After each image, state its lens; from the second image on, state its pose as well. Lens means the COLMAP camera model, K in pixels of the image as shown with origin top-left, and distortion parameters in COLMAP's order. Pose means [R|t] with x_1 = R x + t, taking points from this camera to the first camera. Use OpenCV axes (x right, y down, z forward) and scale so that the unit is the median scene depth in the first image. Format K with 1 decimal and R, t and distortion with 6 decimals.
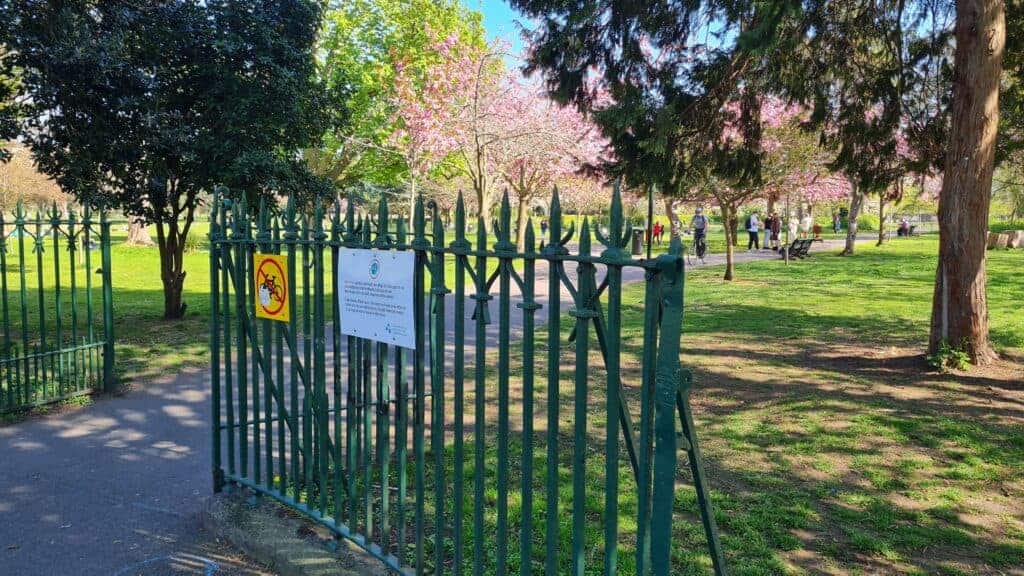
lens RADIAL K [[697.5, 0, 534.1], [0, 697.5, 290.2], [0, 0, 1]] dist [0.038971, -0.031438]
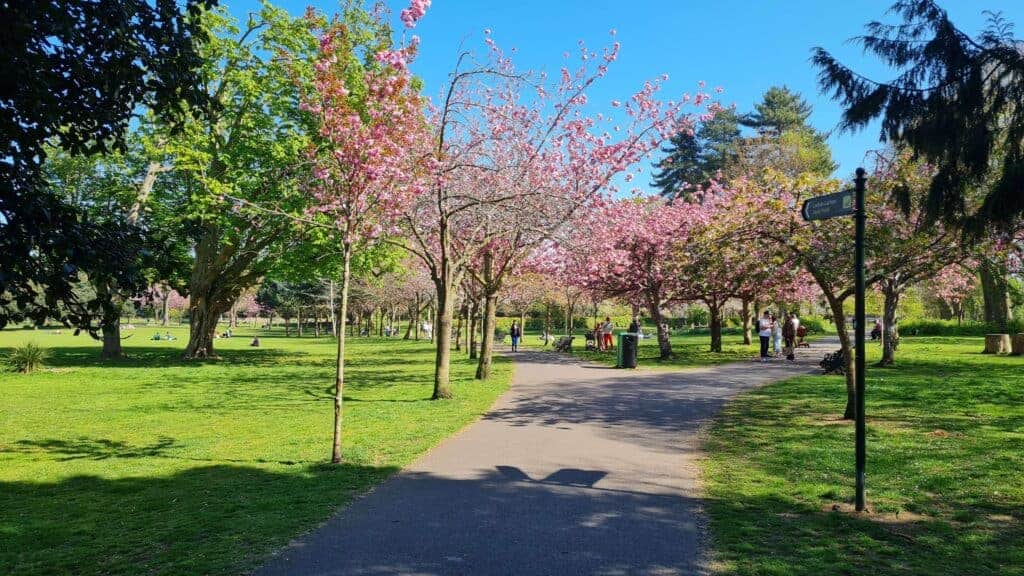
lens RADIAL K [[697.5, 0, 534.1], [0, 697.5, 290.2], [0, 0, 1]] dist [0.038971, -0.031438]
pose [[0.993764, -0.002824, 0.111465, -0.034351], [0.018948, 0.989416, -0.143868, -0.021466], [-0.109879, 0.145082, 0.983299, 0.188073]]
